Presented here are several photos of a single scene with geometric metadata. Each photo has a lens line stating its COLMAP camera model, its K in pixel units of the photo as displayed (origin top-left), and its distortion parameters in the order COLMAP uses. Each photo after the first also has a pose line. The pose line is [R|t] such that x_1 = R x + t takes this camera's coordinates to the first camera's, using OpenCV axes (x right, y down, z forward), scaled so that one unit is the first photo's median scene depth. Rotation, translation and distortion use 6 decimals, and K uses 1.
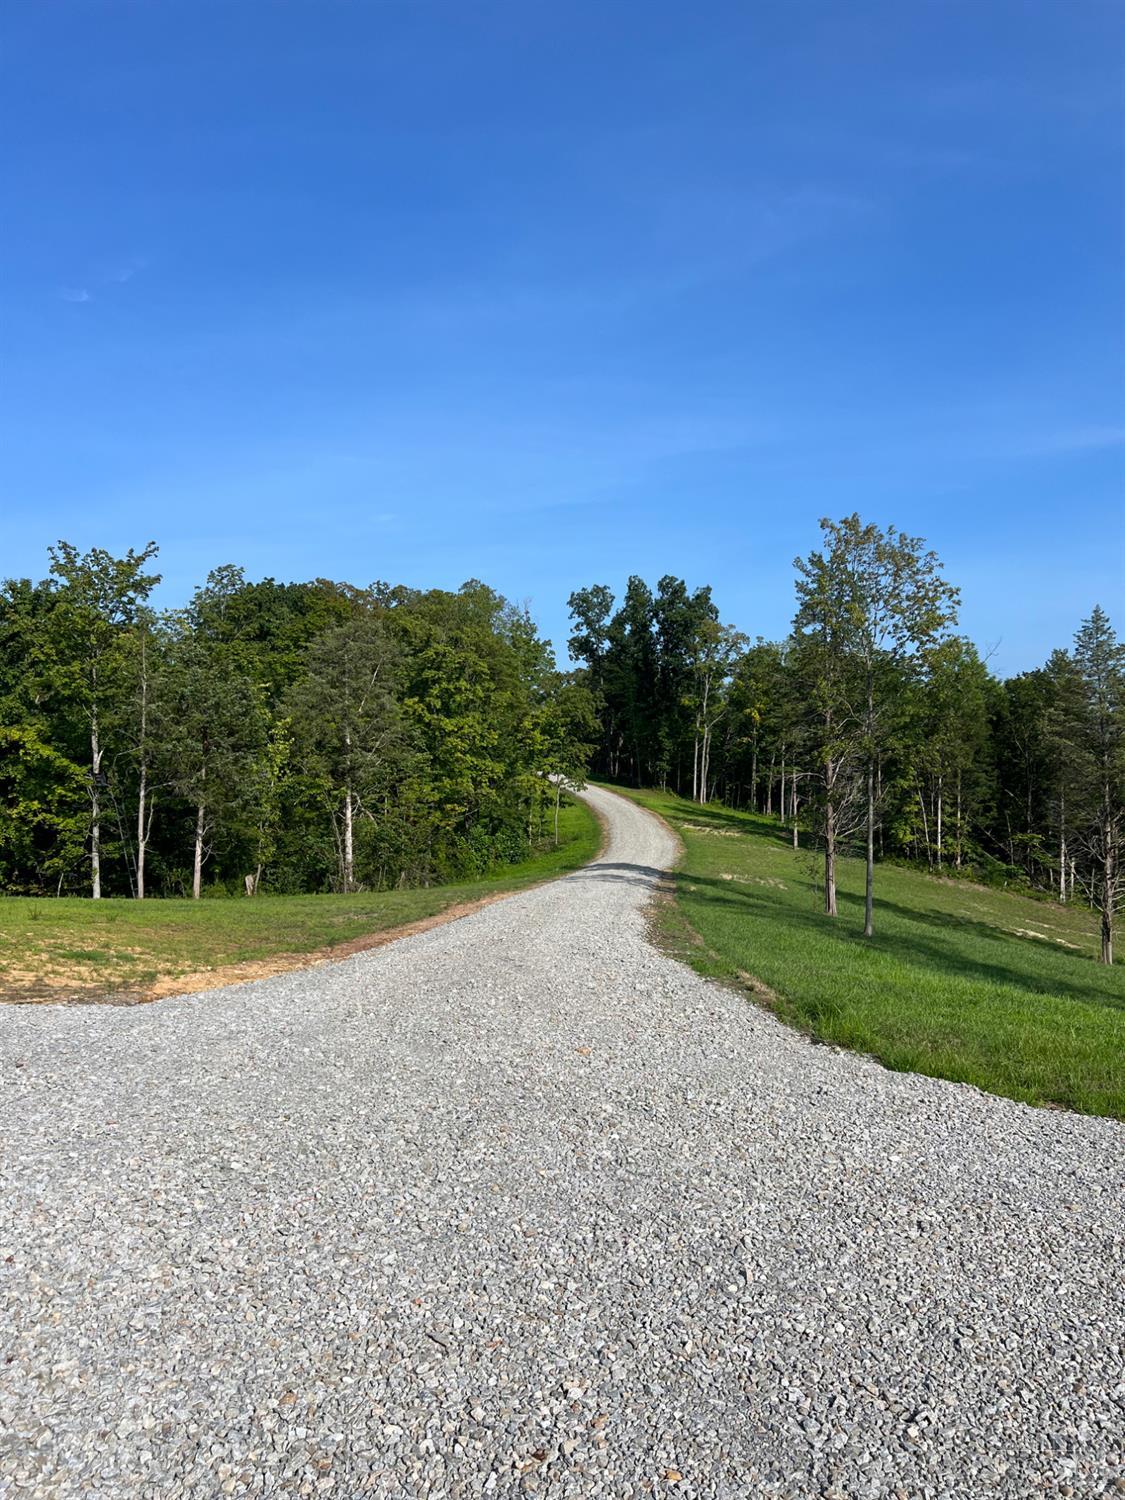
lens RADIAL K [[1138.8, 0, 566.6], [0, 1138.8, 753.1], [0, 0, 1]] dist [0.065736, -0.010343]
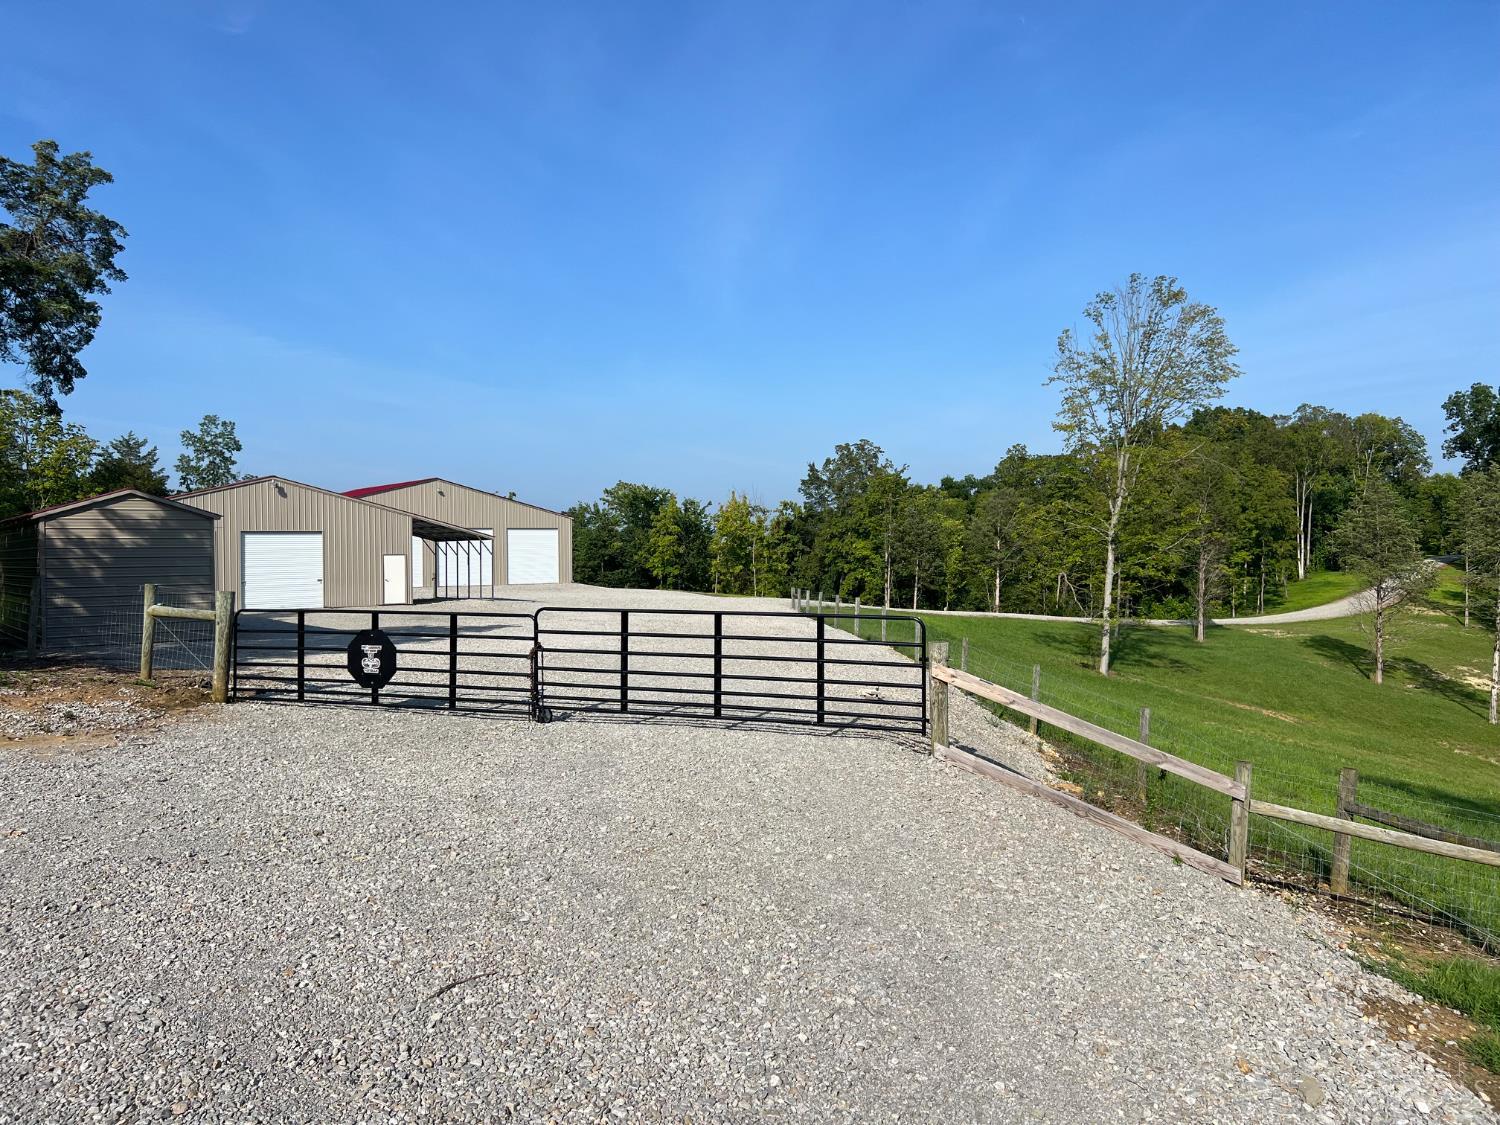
lens RADIAL K [[1138.8, 0, 742.3], [0, 1138.8, 566.0], [0, 0, 1]] dist [0.065736, -0.010343]
pose [[0.676927, 0.021775, -0.735728, 0.418231], [0.005240, 0.999394, 0.034401, -0.020300], [0.736032, -0.027142, 0.676402, -0.307441]]
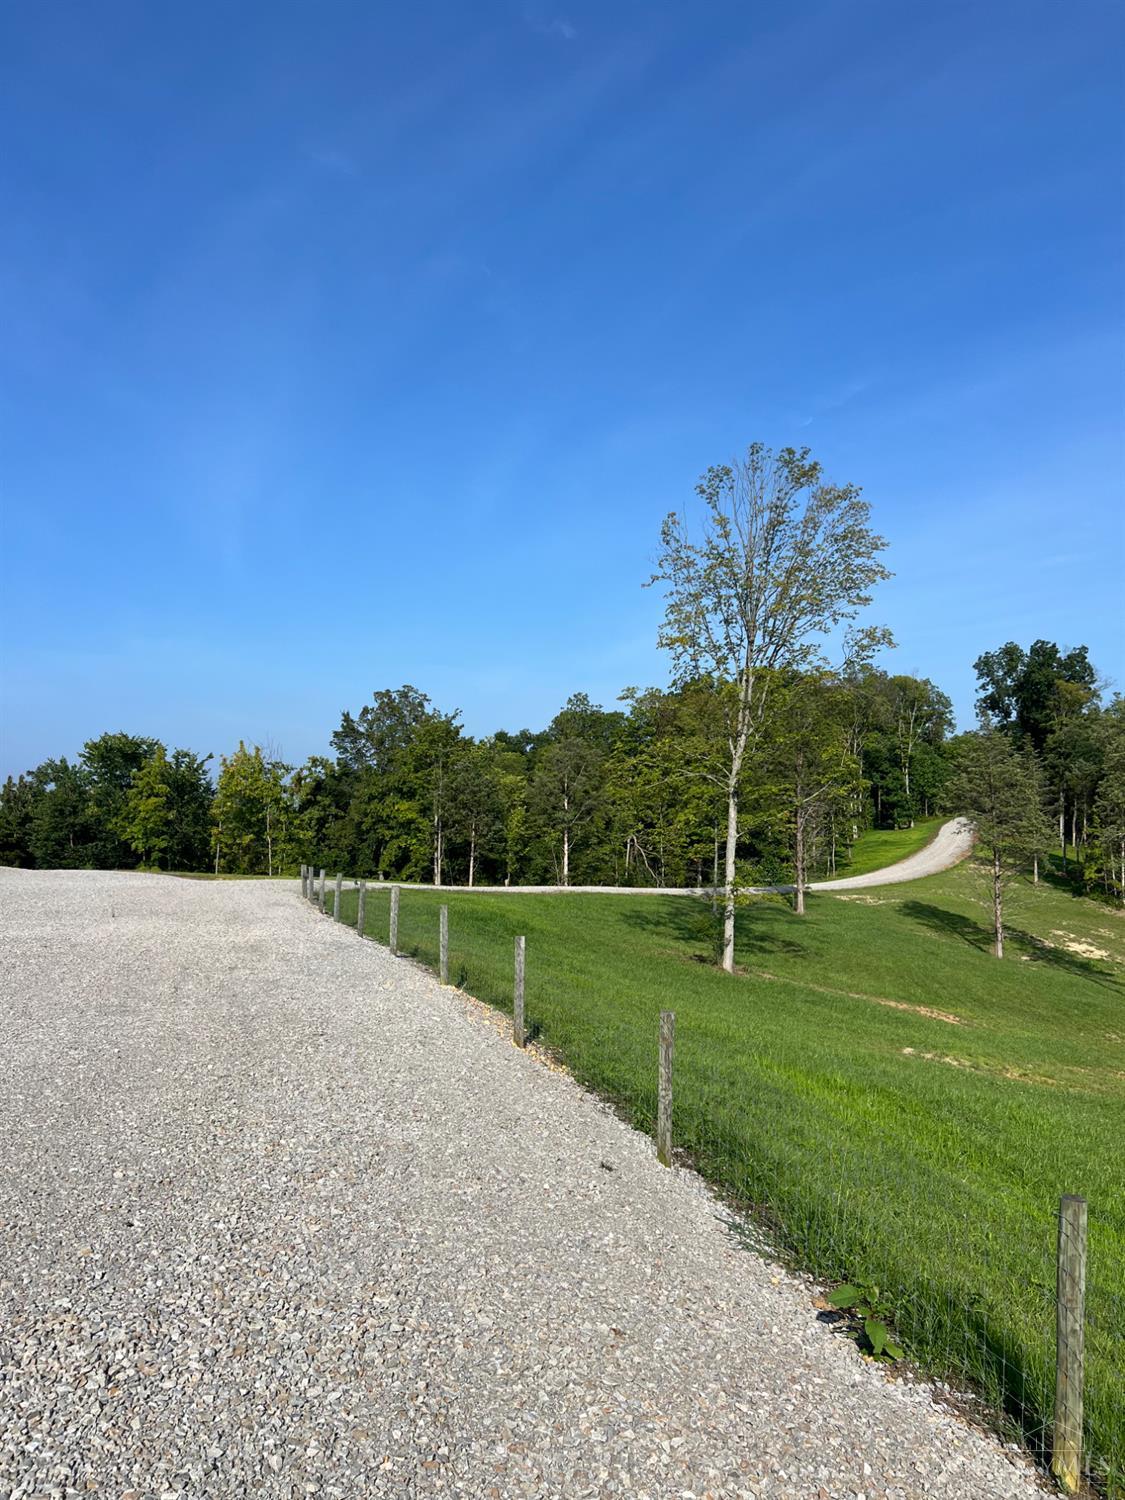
lens RADIAL K [[1138.8, 0, 565.7], [0, 1138.8, 759.2], [0, 0, 1]] dist [0.065736, -0.010343]
pose [[0.833389, -0.026285, -0.552062, 0.321232], [0.013515, 0.999539, -0.027188, -0.014842], [0.552522, 0.015197, 0.833360, -0.195165]]
